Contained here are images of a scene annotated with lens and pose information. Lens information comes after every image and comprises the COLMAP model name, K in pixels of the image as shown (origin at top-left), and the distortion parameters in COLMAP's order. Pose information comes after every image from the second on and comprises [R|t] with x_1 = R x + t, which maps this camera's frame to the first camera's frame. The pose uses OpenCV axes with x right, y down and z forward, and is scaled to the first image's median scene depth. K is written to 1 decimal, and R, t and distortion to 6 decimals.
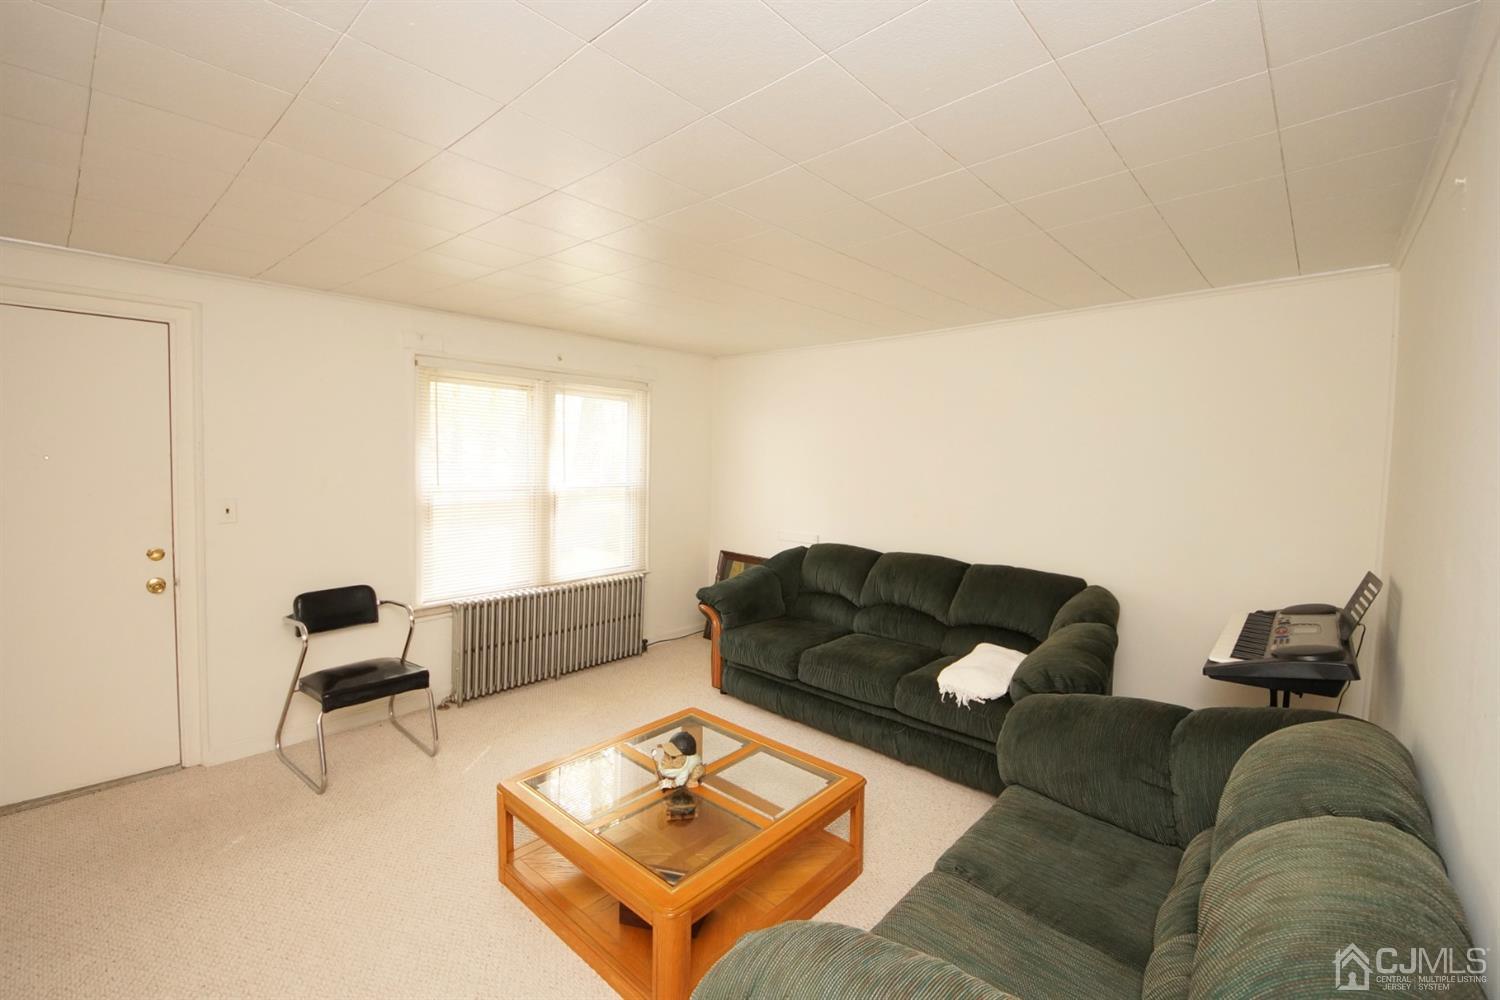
lens RADIAL K [[625.9, 0, 740.9], [0, 625.9, 493.5], [0, 0, 1]] dist [0.014858, -0.016467]
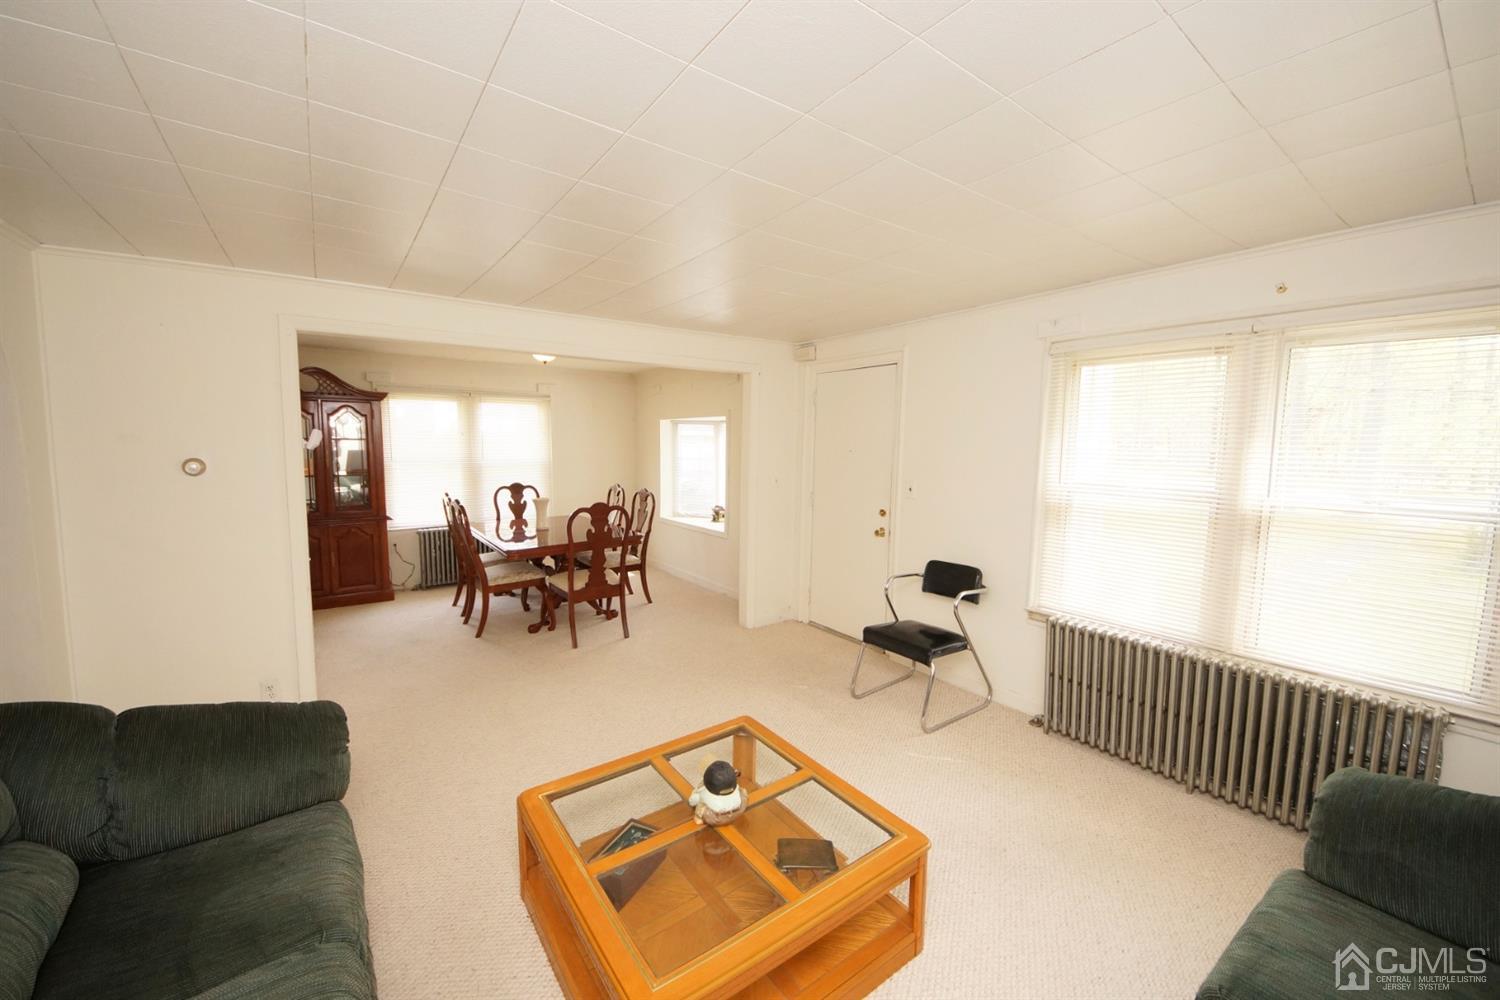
lens RADIAL K [[575.5, 0, 747.8], [0, 575.5, 496.3], [0, 0, 1]] dist [0.018702, -0.000182]
pose [[-0.189781, 0.074706, -0.978980, 0.410175], [-0.071625, 0.993391, 0.089691, -0.036716], [0.979210, 0.087141, -0.183176, 0.696100]]
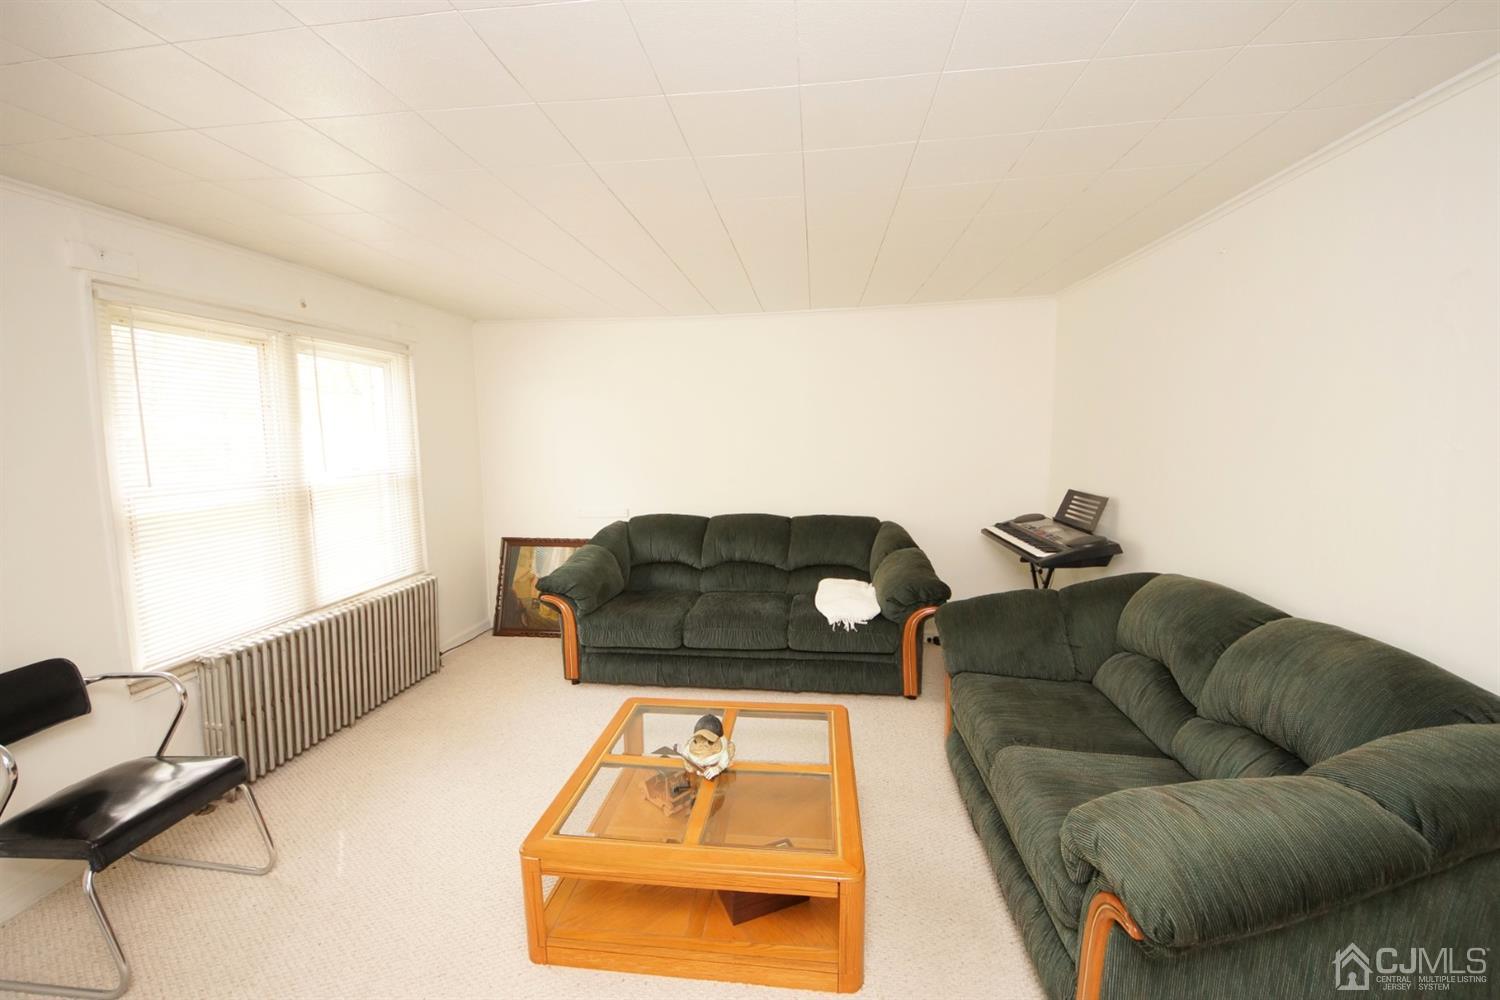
lens RADIAL K [[591.1, 0, 745.2], [0, 591.1, 500.4], [0, 0, 1]] dist [0.022068, -0.022686]
pose [[0.808939, -0.092465, 0.580576, -0.334307], [0.060800, 0.995417, 0.073818, -0.006751], [-0.584741, -0.024415, 0.810853, 0.140897]]
